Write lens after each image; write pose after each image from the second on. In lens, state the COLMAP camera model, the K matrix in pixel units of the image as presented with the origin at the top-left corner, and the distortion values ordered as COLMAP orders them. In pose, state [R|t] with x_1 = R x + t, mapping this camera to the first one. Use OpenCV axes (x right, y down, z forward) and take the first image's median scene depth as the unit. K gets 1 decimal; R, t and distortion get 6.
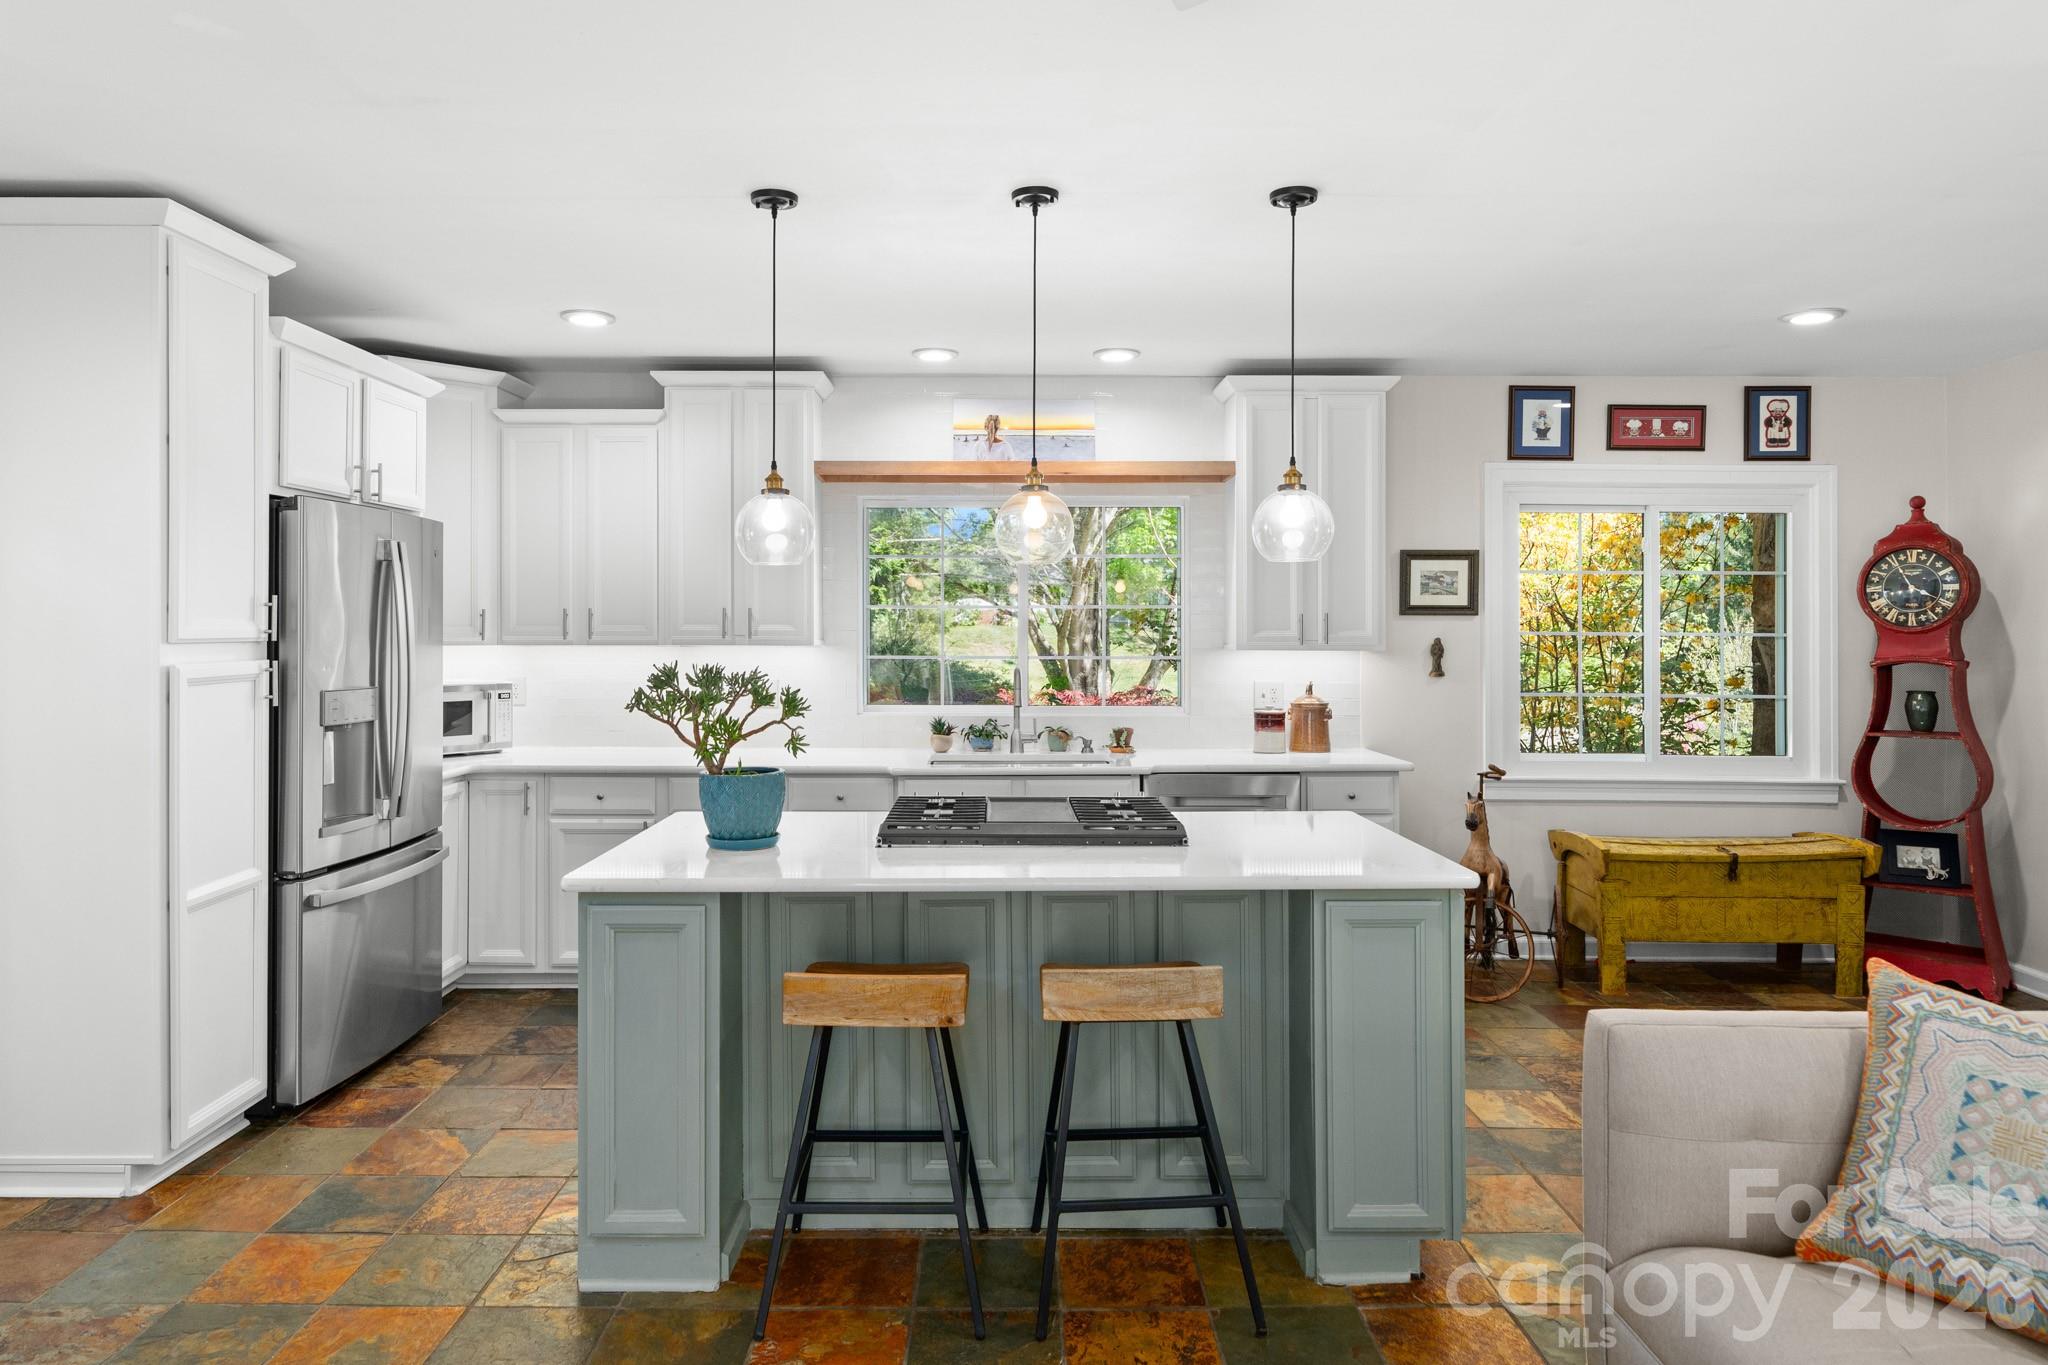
lens RADIAL K [[1283.7, 0, 989.7], [0, 1283.7, 628.7], [0, 0, 1]] dist [0.002140, -0.000743]
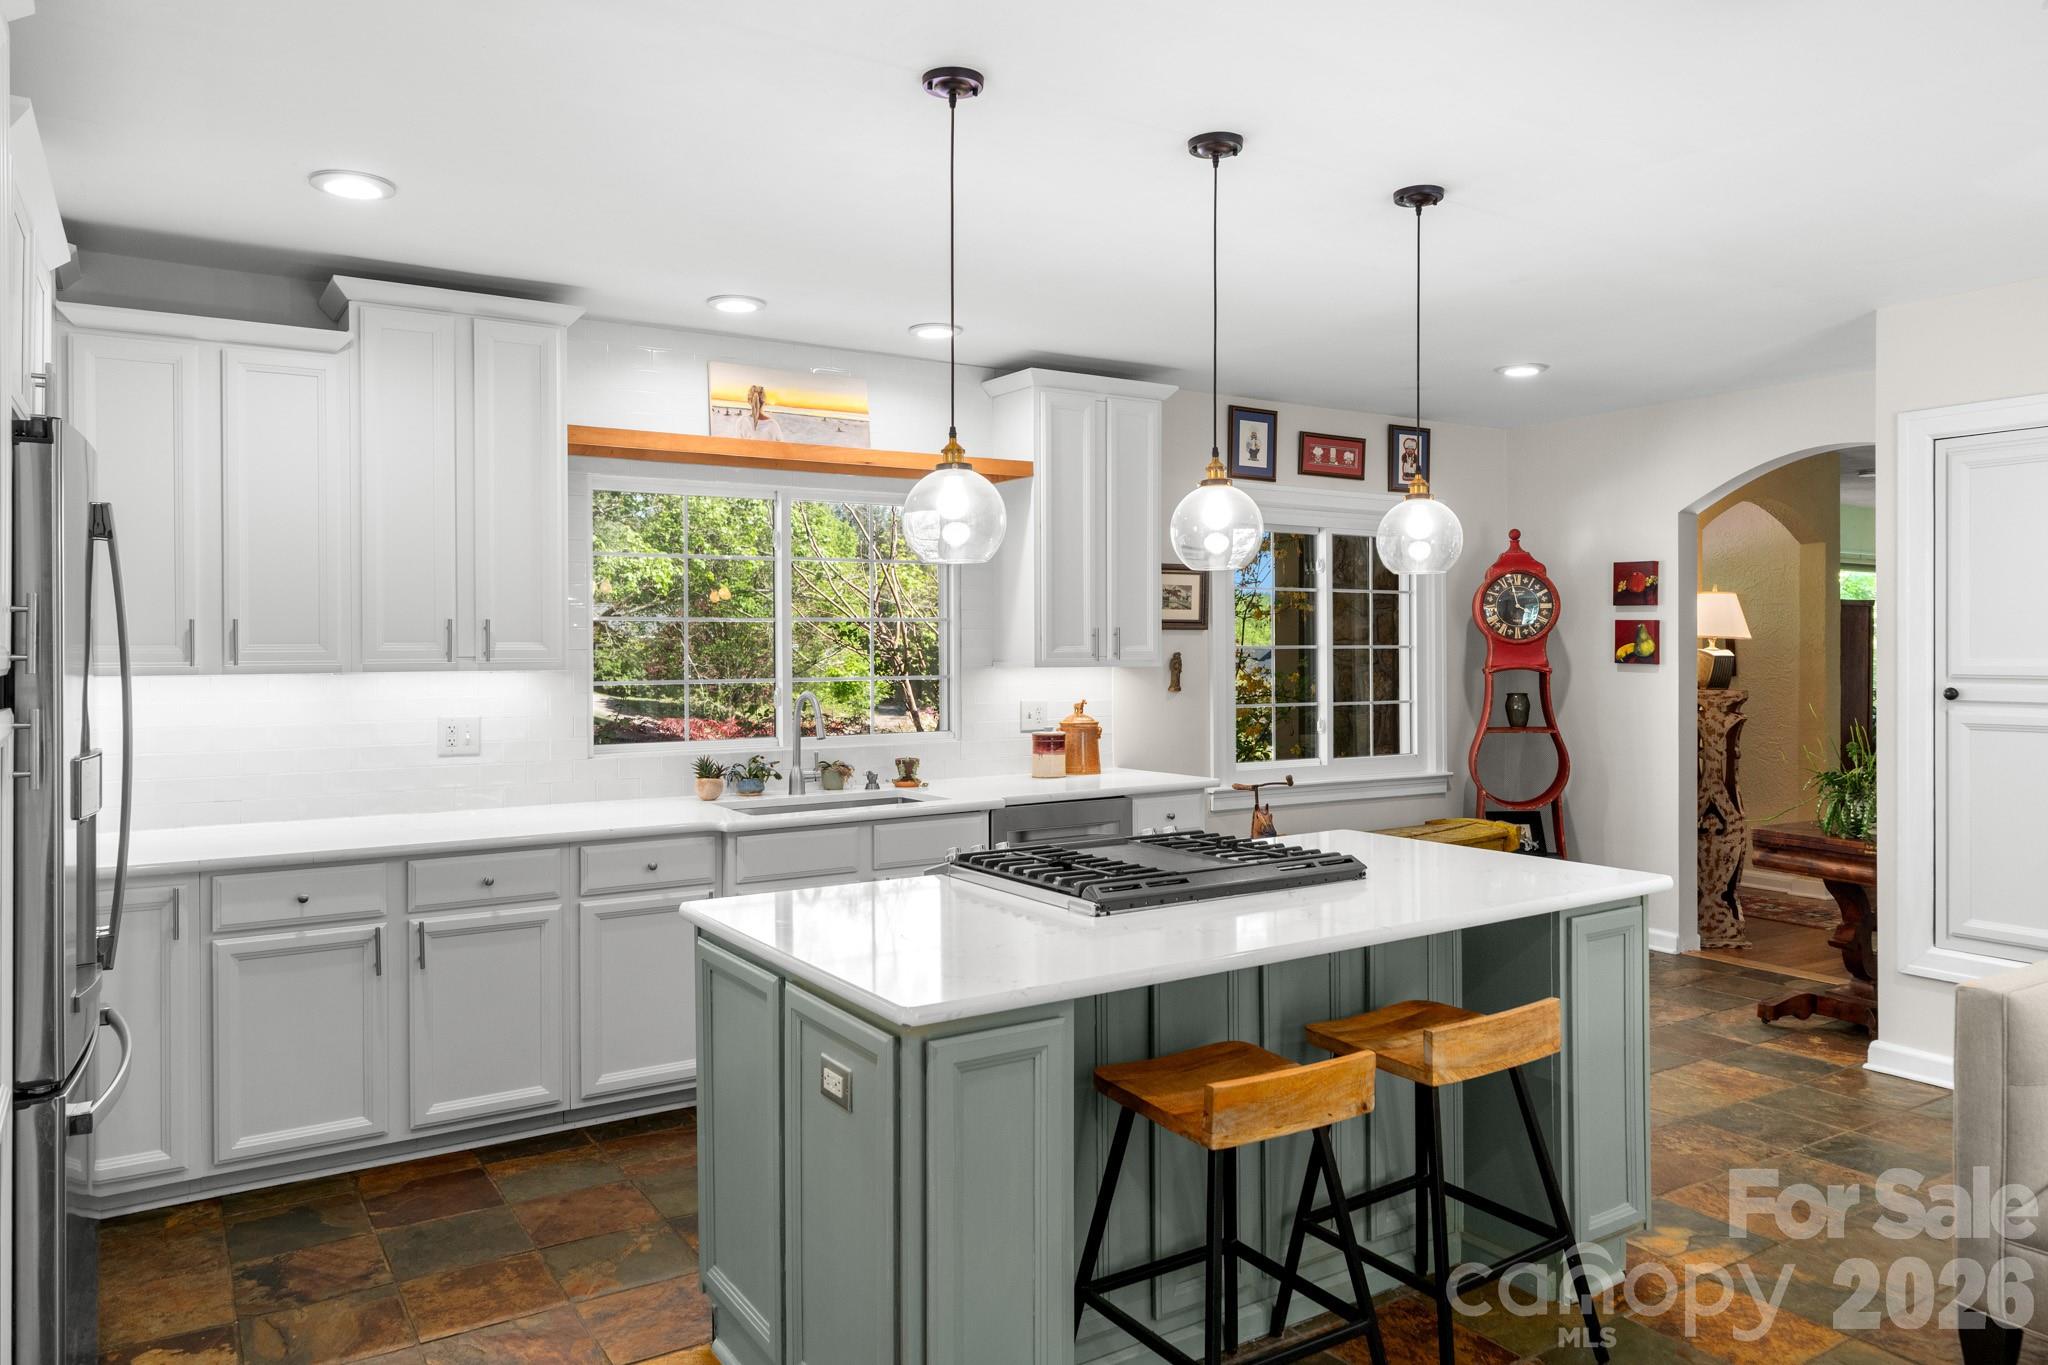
lens RADIAL K [[1379.0, 0, 1017.3], [0, 1379.0, 647.3], [0, 0, 1]] dist [-0.000816, 0.001039]
pose [[0.842266, -0.006792, 0.539019, -0.351906], [0.005609, 0.999977, 0.003836, -0.001557], [-0.539033, -0.000208, 0.842285, 0.175763]]
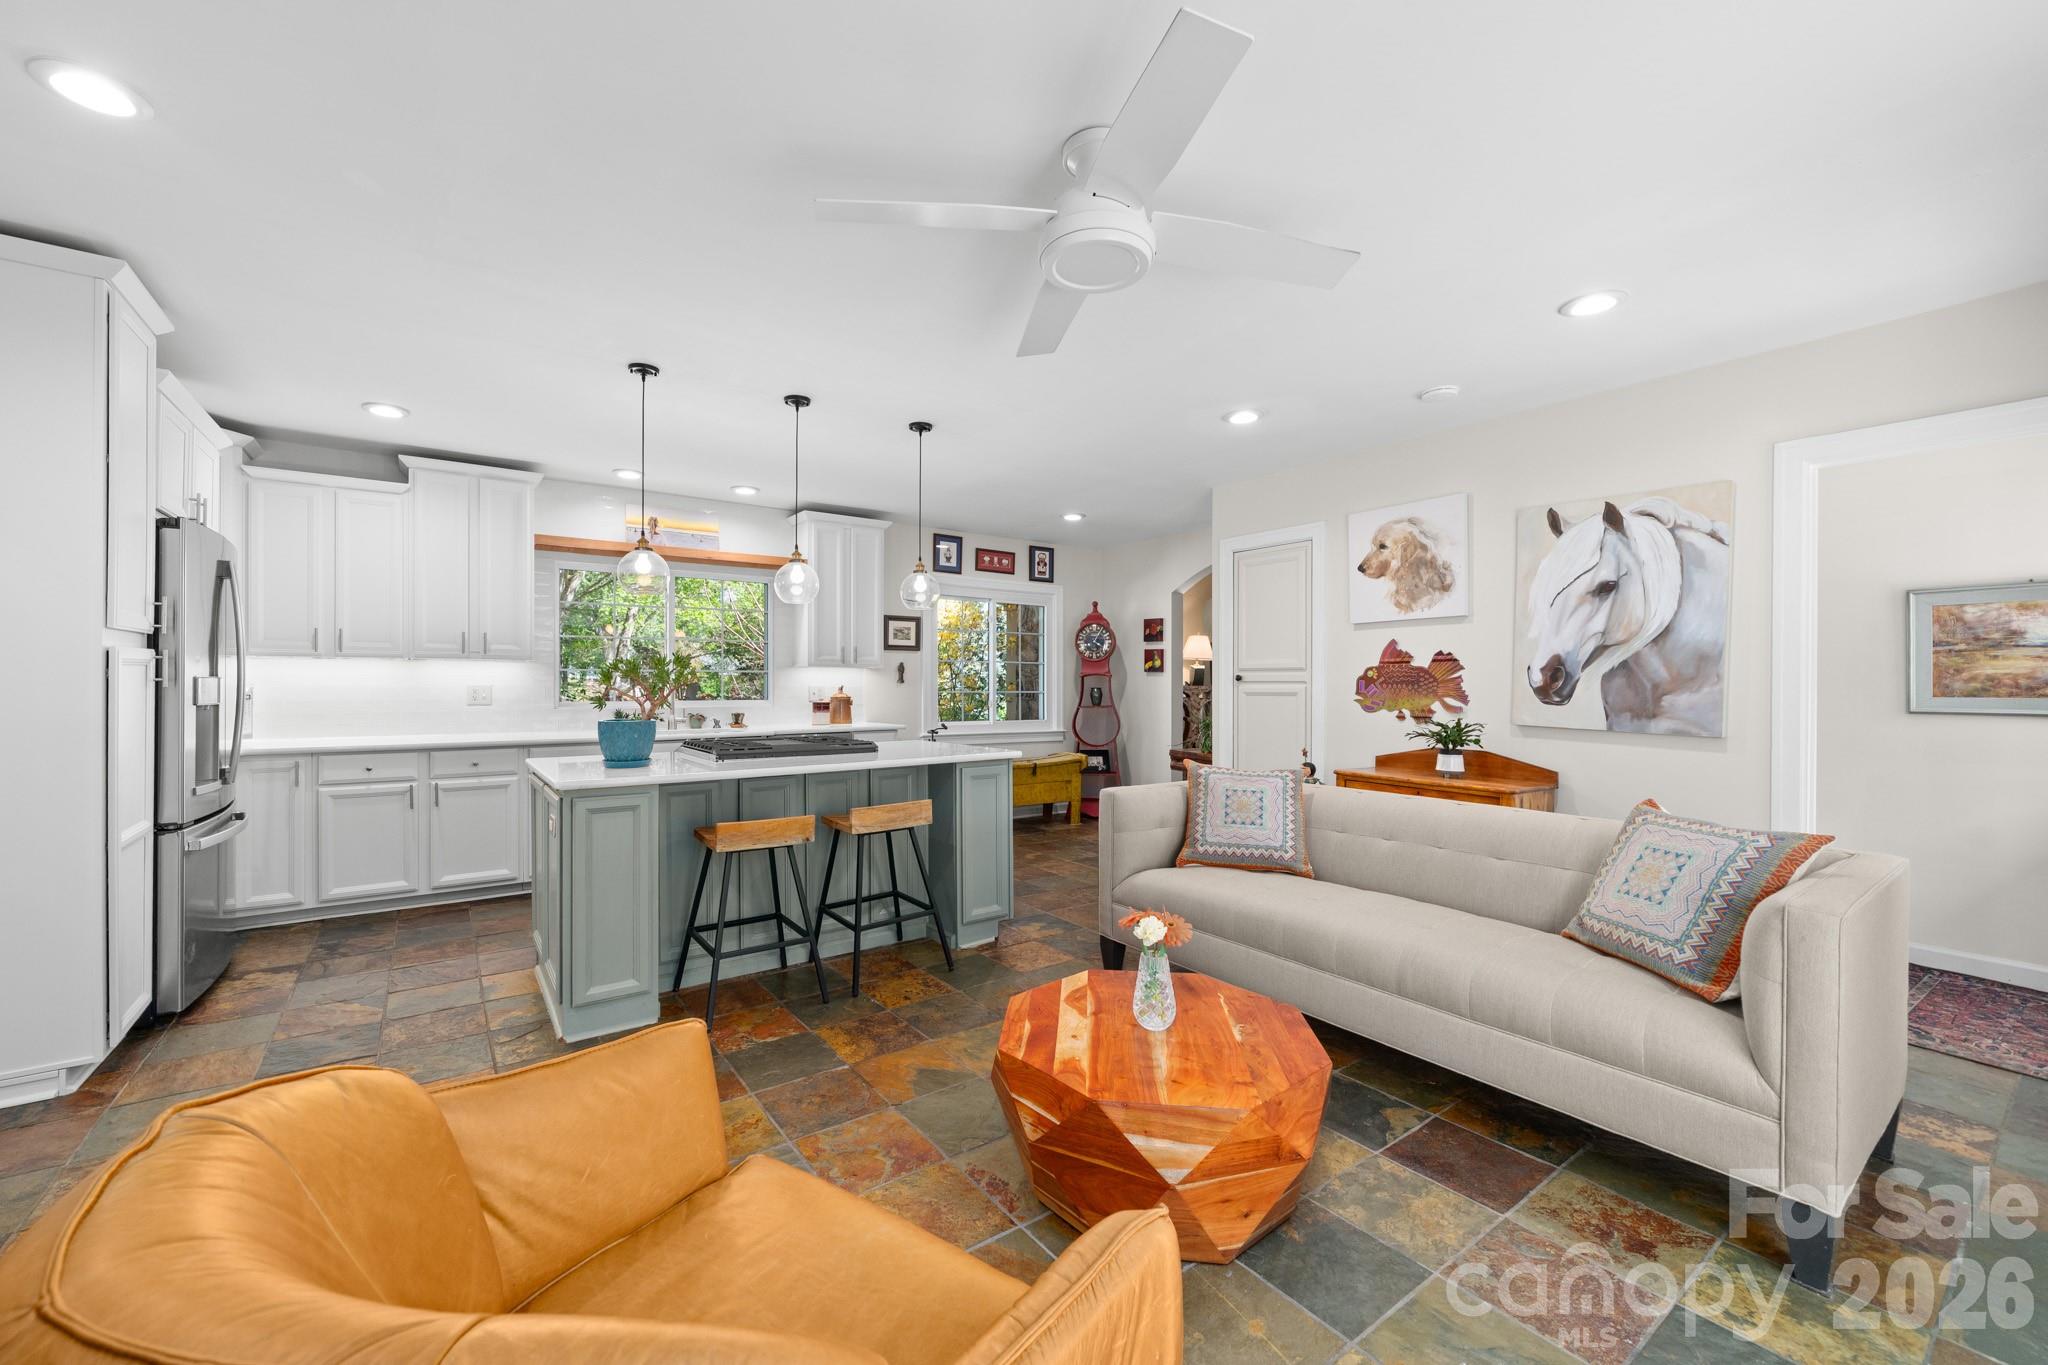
lens RADIAL K [[808.3, 0, 1001.4], [0, 808.3, 683.8], [0, 0, 1]] dist [-0.002058, -0.000092]
pose [[0.813050, -0.001681, 0.582191, -0.240229], [-0.001183, 0.999989, 0.004539, 0.035574], [-0.582193, -0.004379, 0.813039, -0.060736]]
